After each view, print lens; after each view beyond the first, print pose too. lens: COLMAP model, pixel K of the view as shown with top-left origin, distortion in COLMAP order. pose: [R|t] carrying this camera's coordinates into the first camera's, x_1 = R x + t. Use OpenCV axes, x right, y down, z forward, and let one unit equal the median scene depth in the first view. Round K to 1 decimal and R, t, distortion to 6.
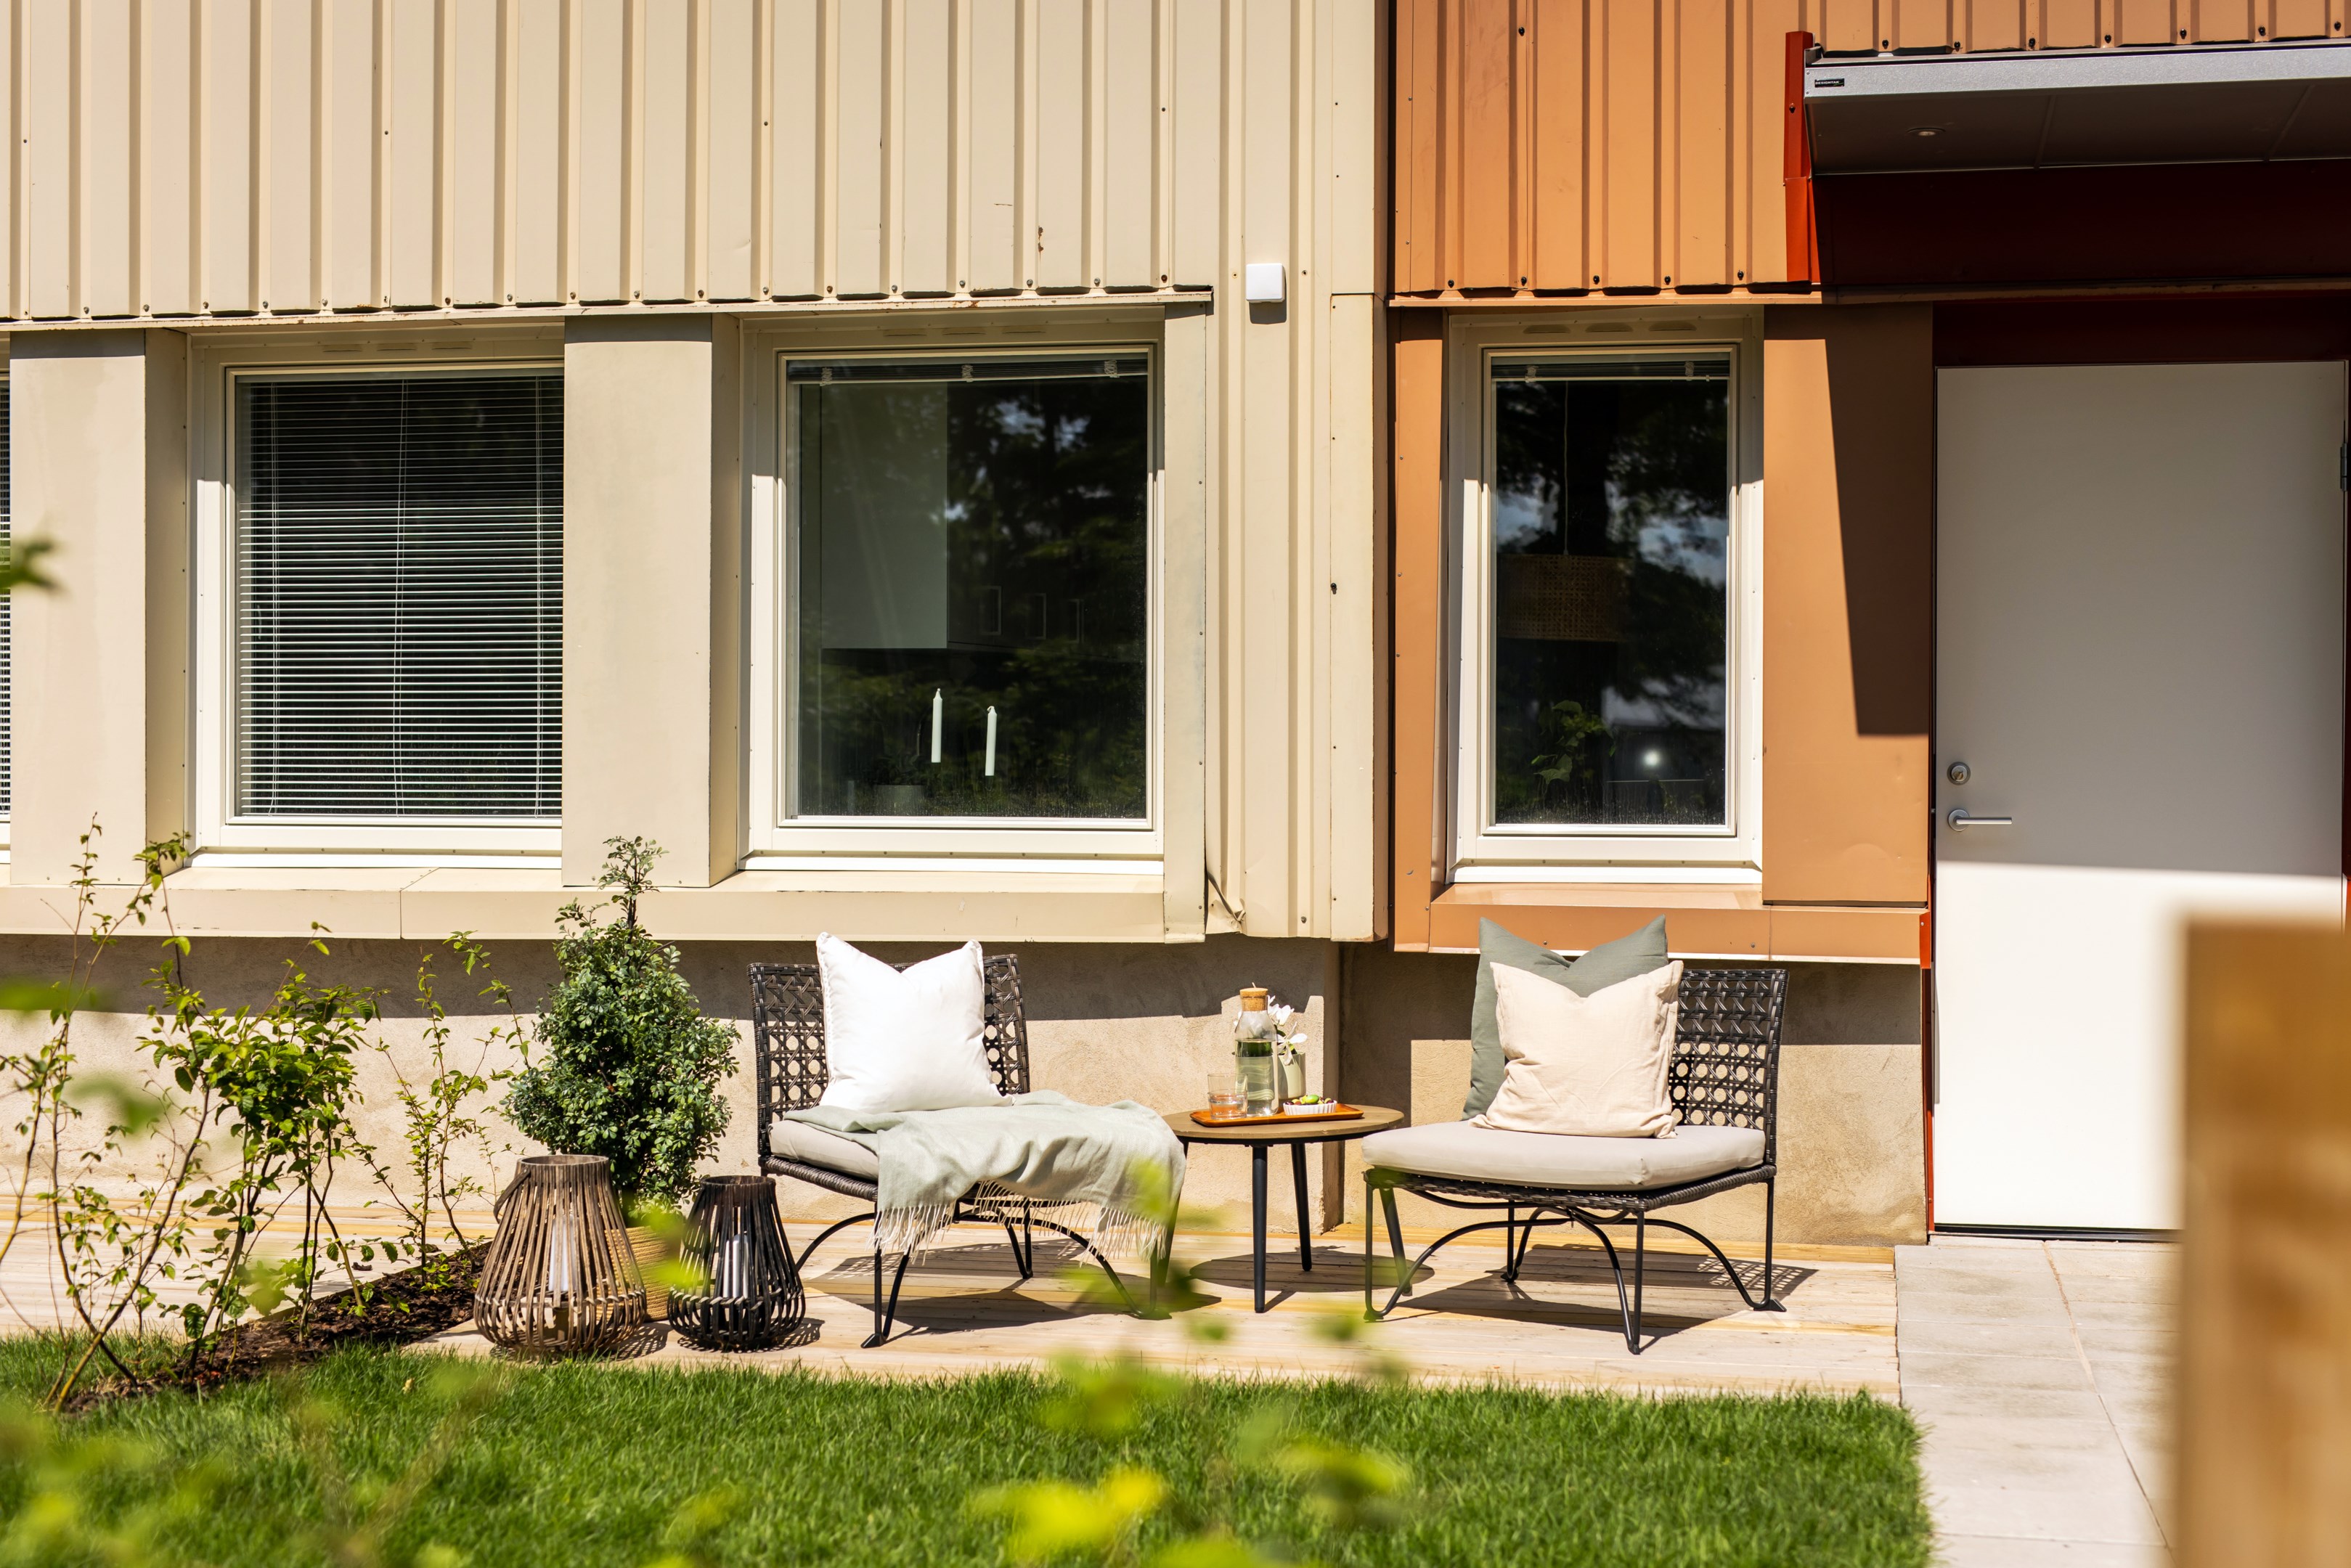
lens RADIAL K [[3376.0, 0, 1175.5], [0, 3376.0, 784.0], [0, 0, 1]] dist [-0.033519, 0.082333]
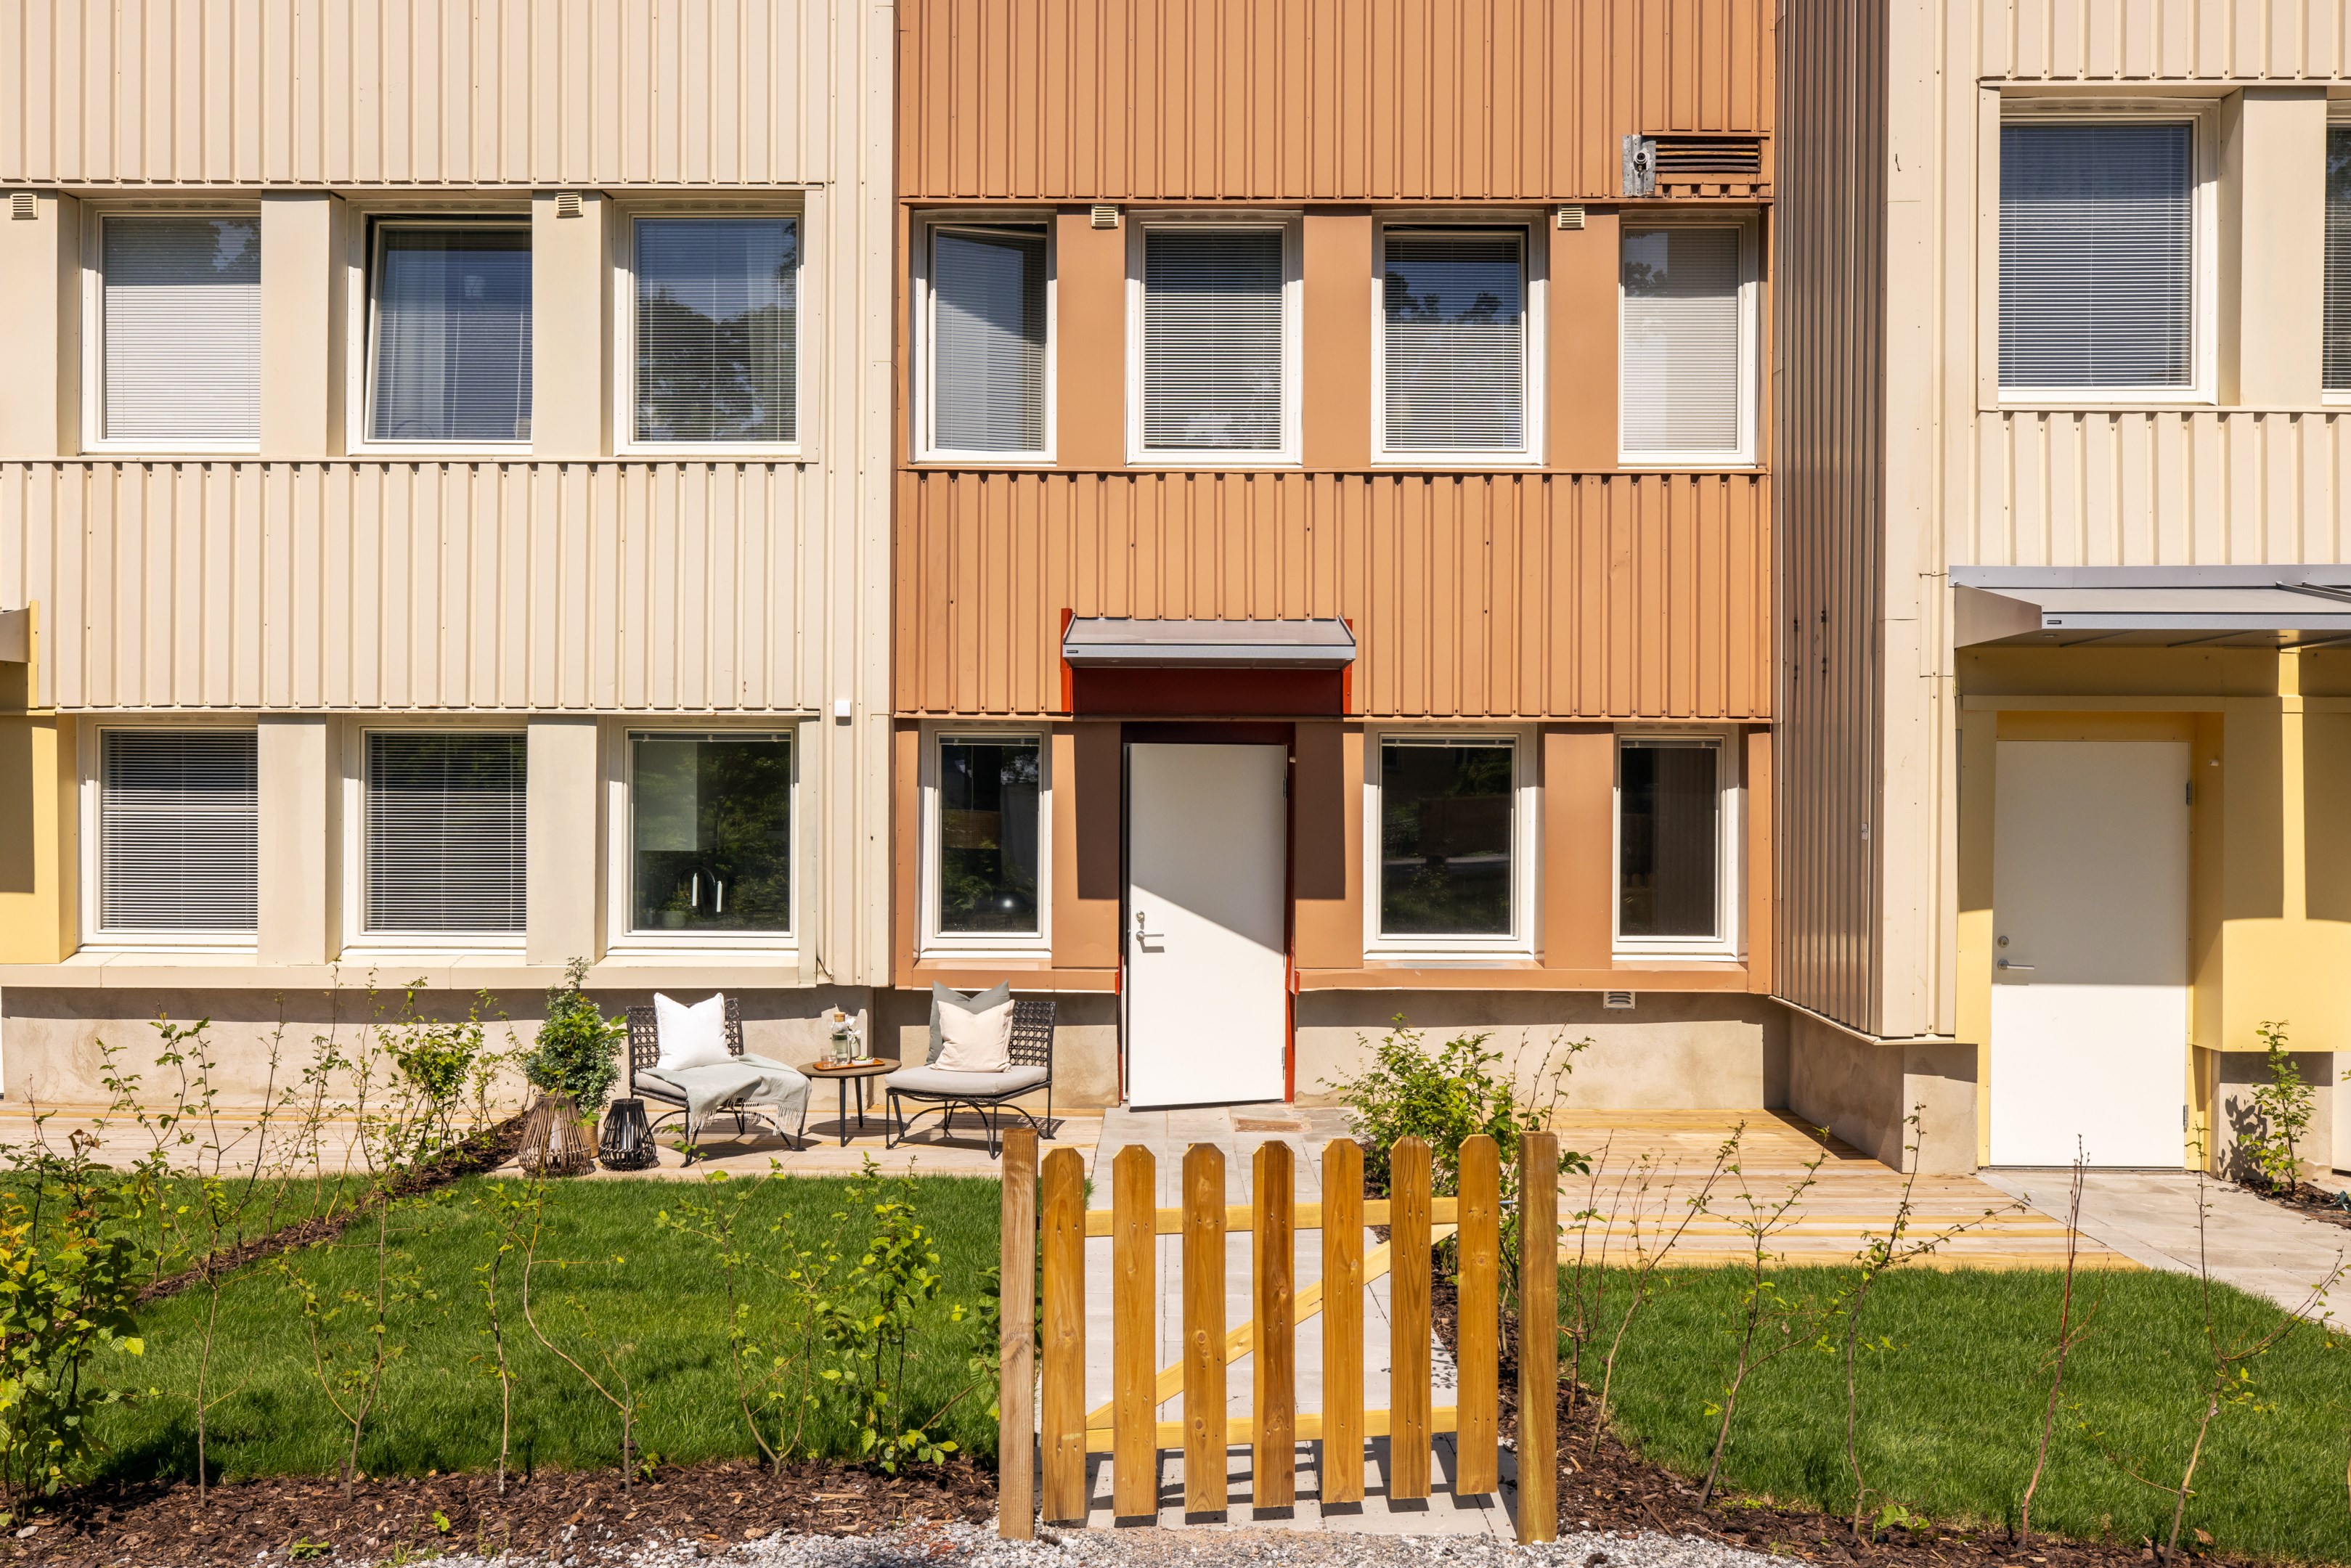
lens RADIAL K [[2085.7, 0, 1175.5], [0, 2085.7, 784.0], [0, 0, 1]] dist [-0.002413, 0.001219]
pose [[0.979961, 0.001254, 0.199186, -0.036485], [-0.001054, 0.999999, -0.001113, -0.095926], [-0.199187, 0.000881, 0.979961, -0.485569]]
